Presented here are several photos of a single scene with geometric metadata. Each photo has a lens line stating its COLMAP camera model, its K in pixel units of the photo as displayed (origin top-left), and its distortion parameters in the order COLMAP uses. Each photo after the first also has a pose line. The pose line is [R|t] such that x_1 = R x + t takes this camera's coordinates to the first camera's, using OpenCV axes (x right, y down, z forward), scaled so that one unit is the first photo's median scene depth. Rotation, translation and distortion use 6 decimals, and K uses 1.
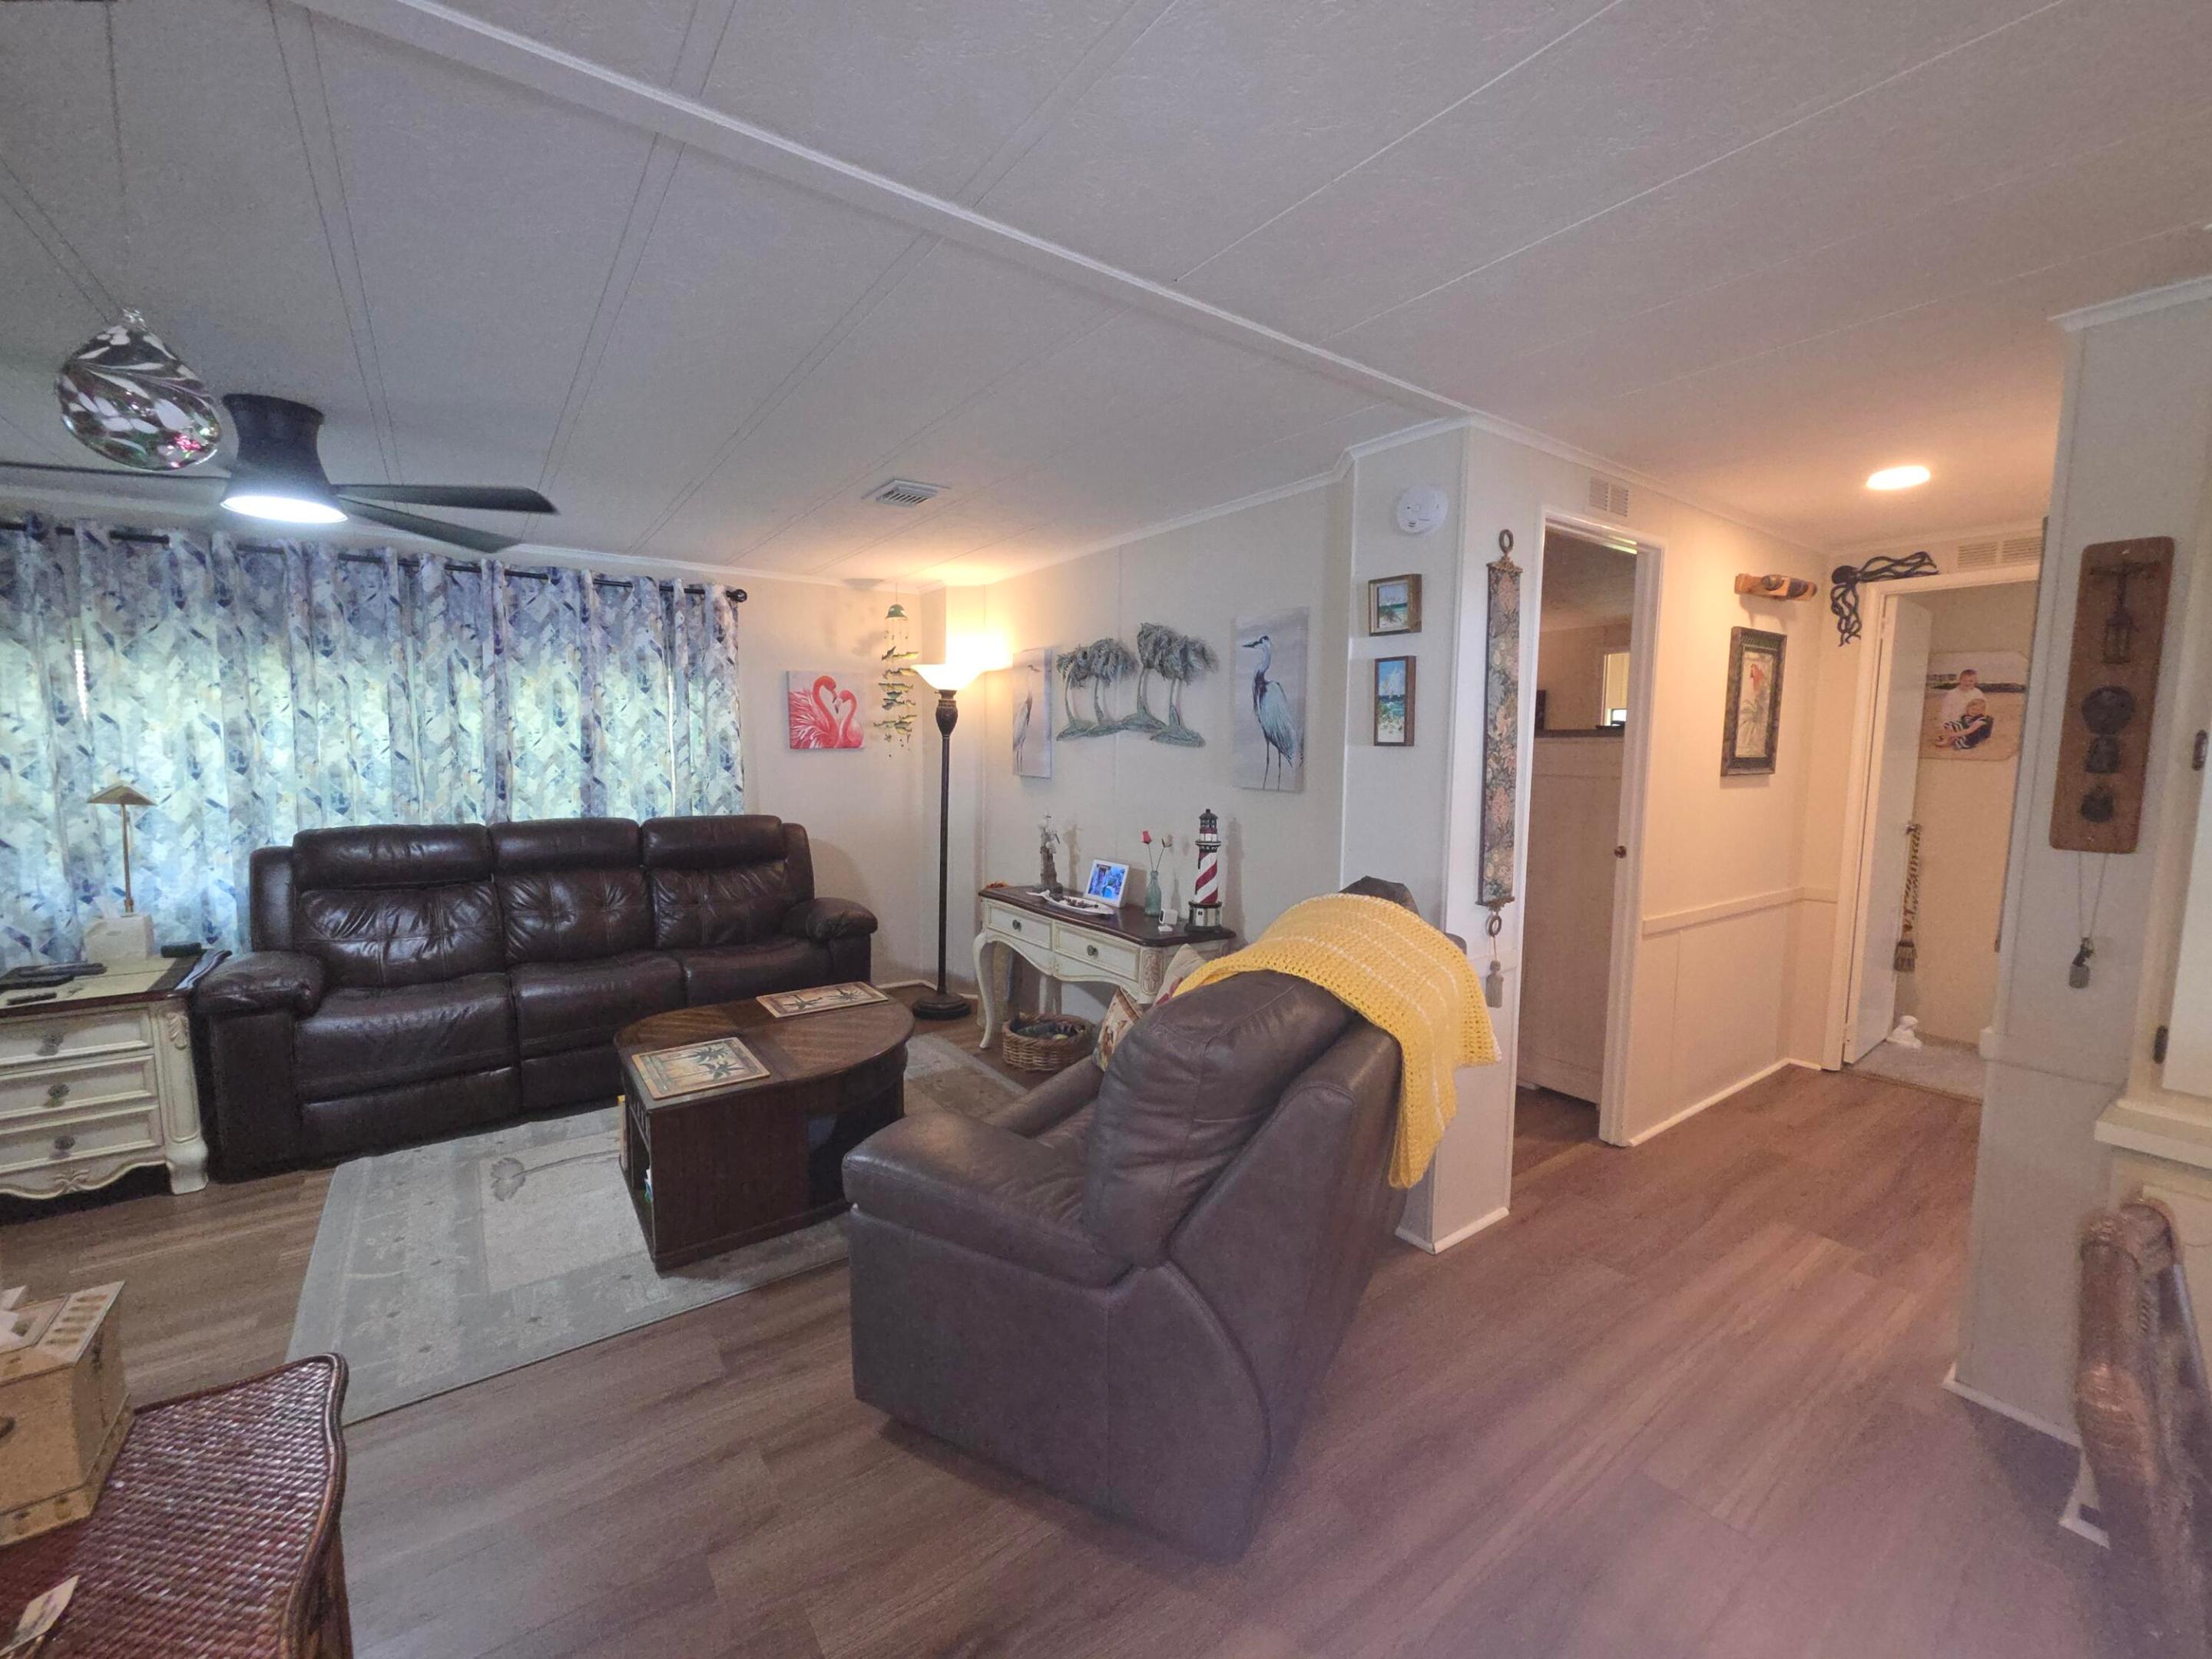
lens RADIAL K [[901.0, 0, 1114.4], [0, 901.0, 833.9], [0, 0, 1]] dist [0.001085, -0.000803]
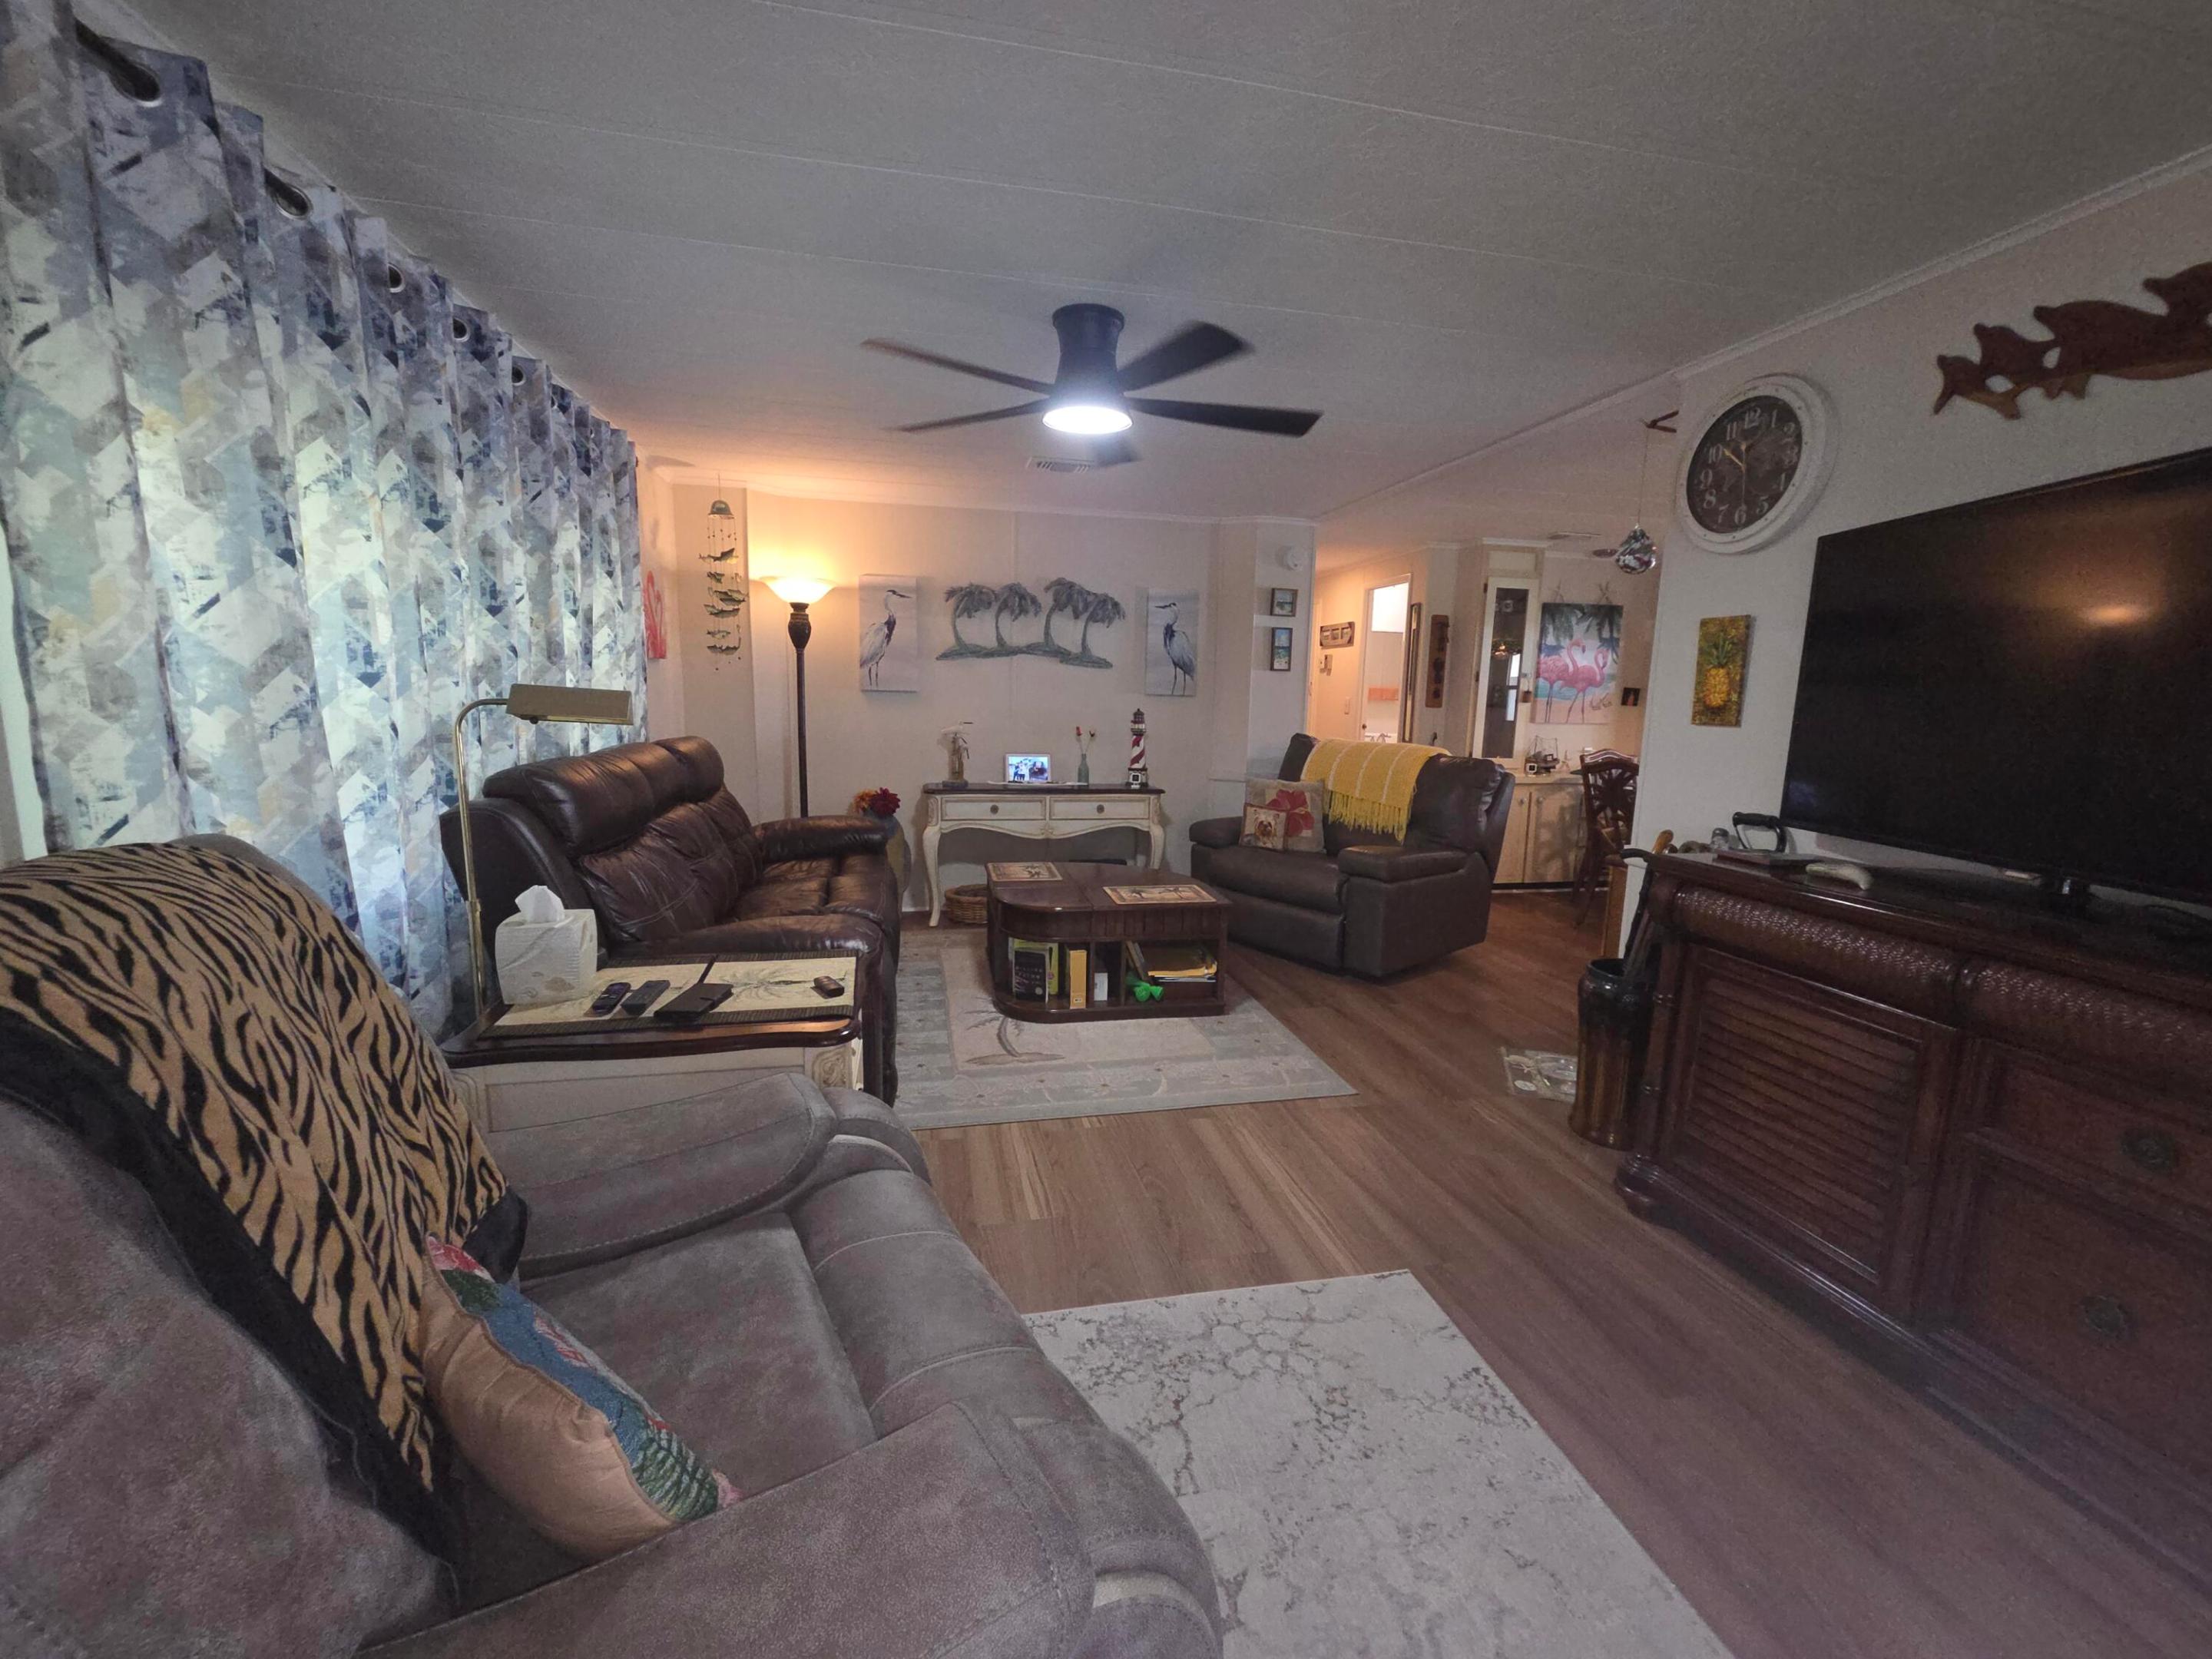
lens RADIAL K [[901.0, 0, 1114.4], [0, 901.0, 833.9], [0, 0, 1]] dist [0.001085, -0.000803]
pose [[0.358836, -0.092095, 0.928846, -1.224574], [0.088467, 0.993997, 0.064378, 0.074045], [-0.929199, 0.059071, 0.364829, 0.431449]]
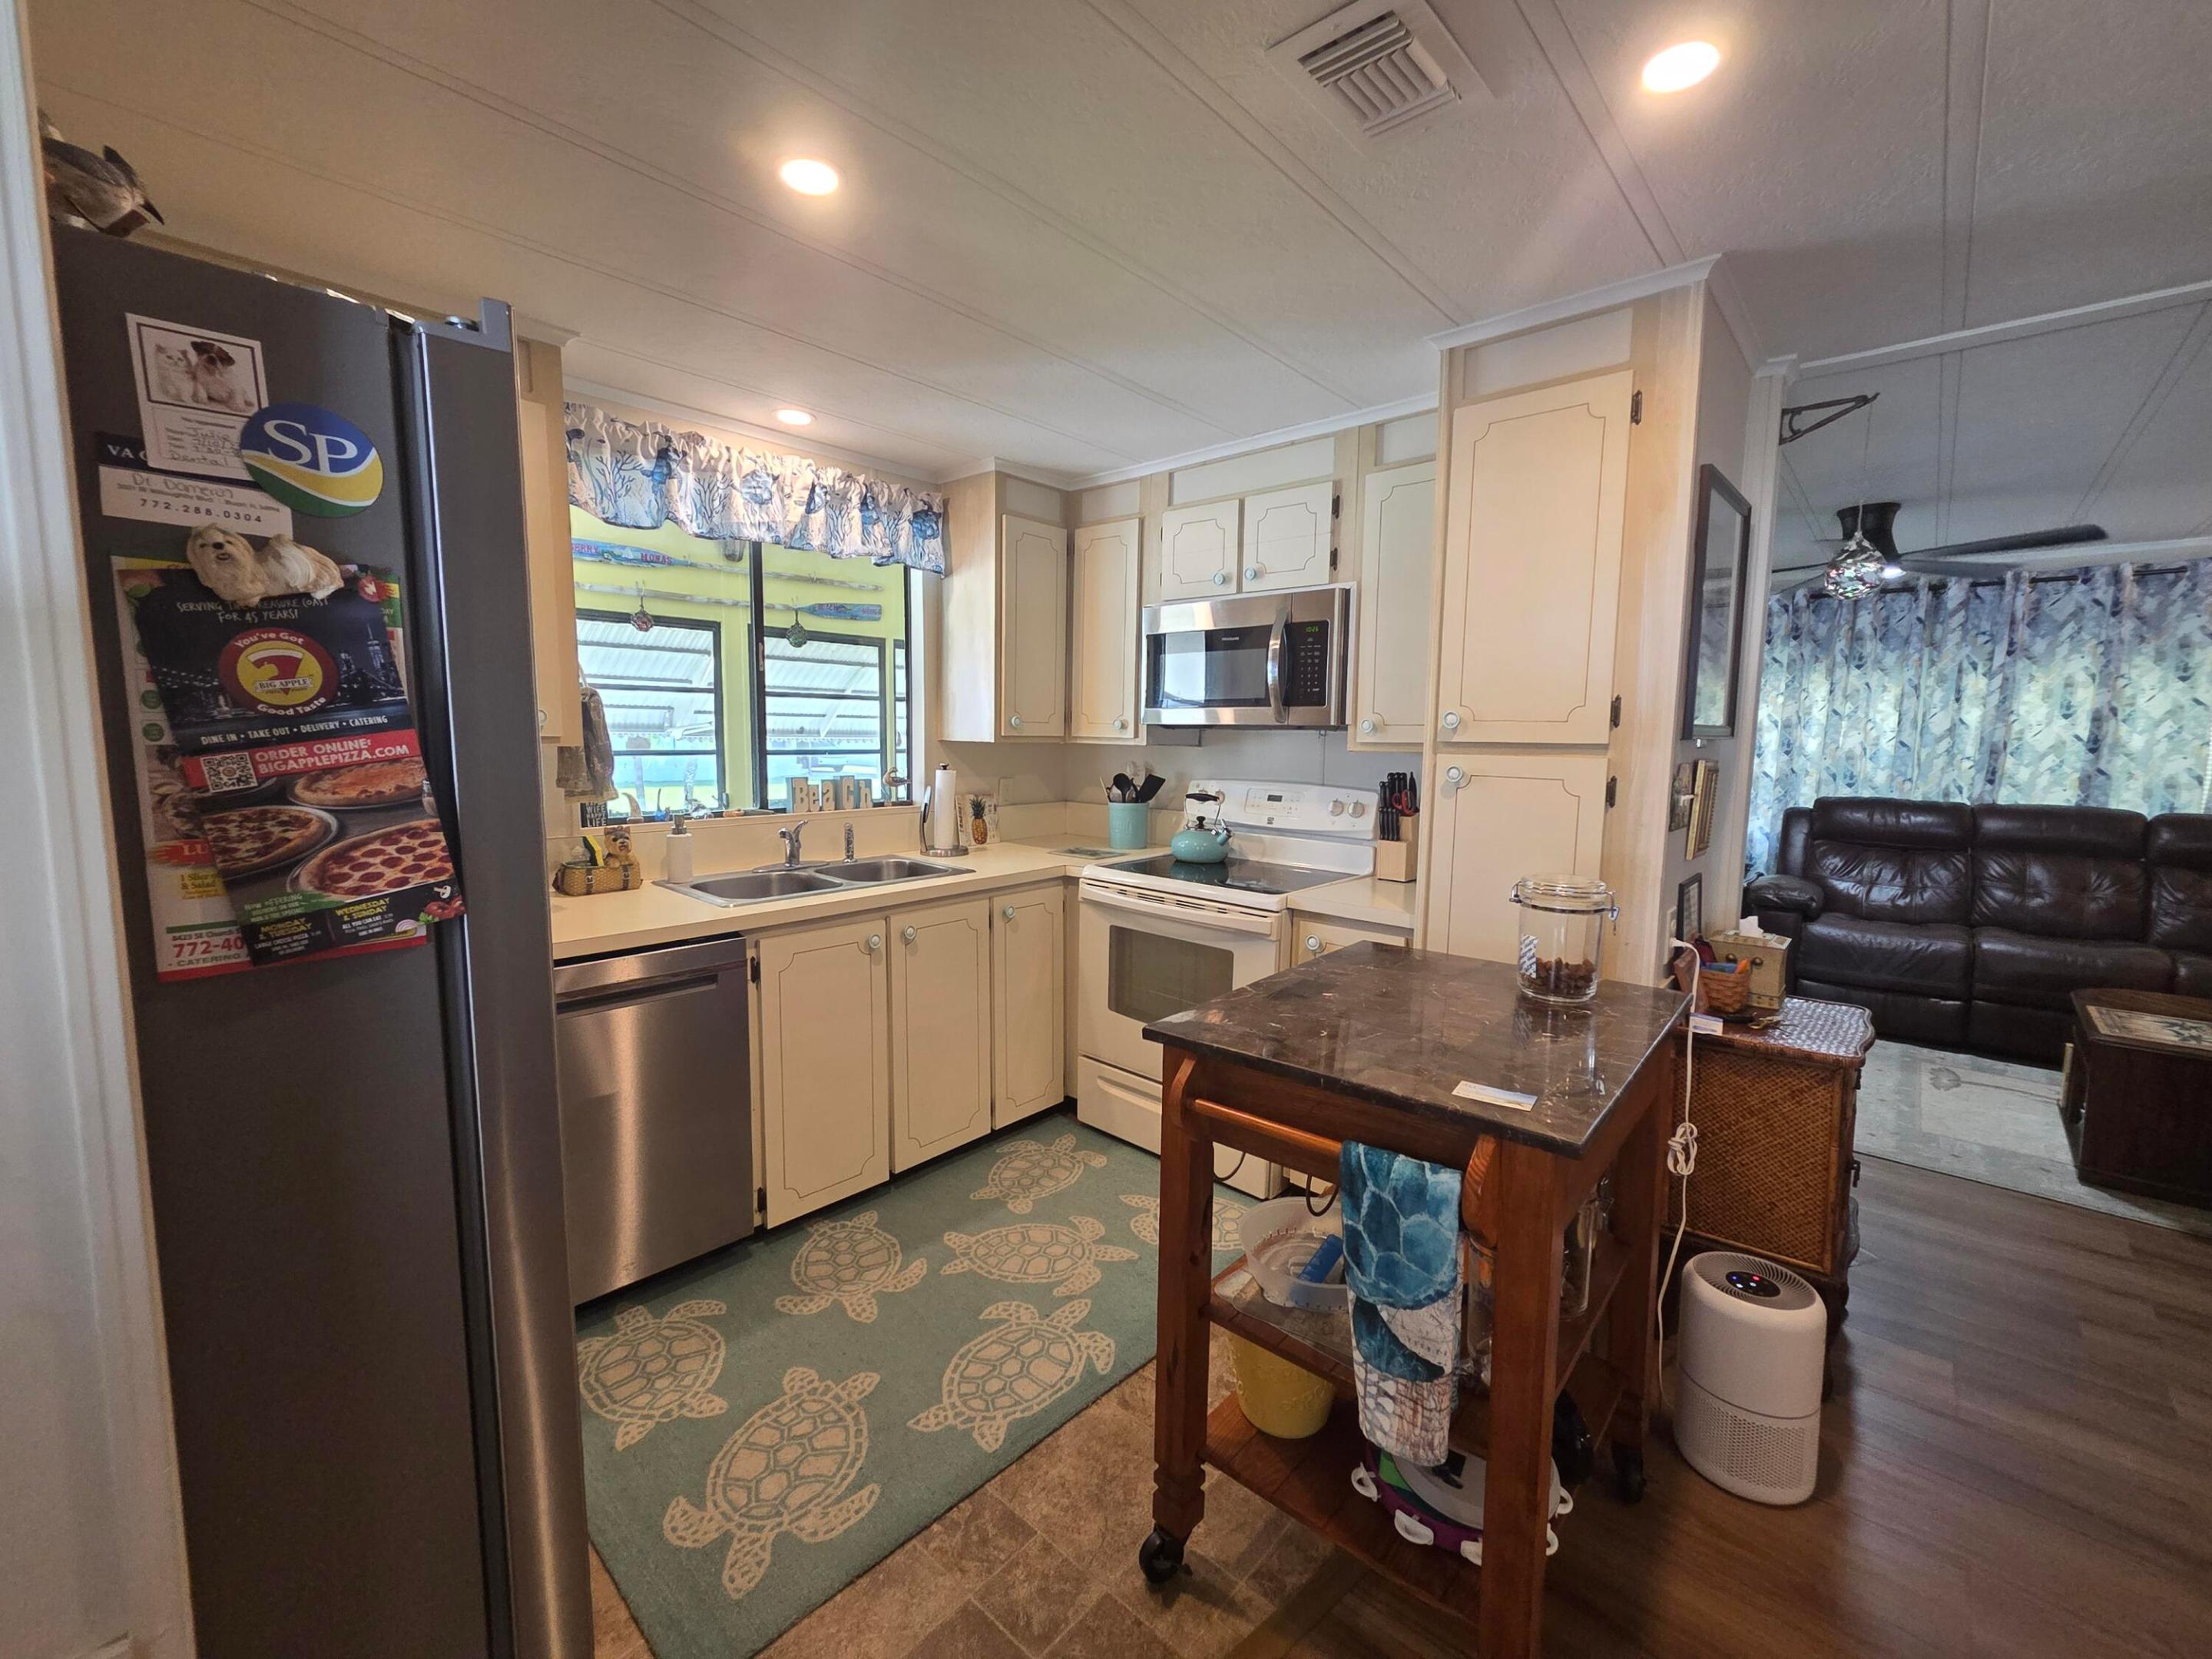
lens RADIAL K [[907.6, 0, 1109.3], [0, 907.6, 825.4], [0, 0, 1]] dist [0.001283, -0.000374]
pose [[0.207262, 0.093558, -0.973802, 0.222220], [-0.108542, 0.991470, 0.072153, 0.055127], [0.972245, 0.090744, 0.215649, -0.340885]]
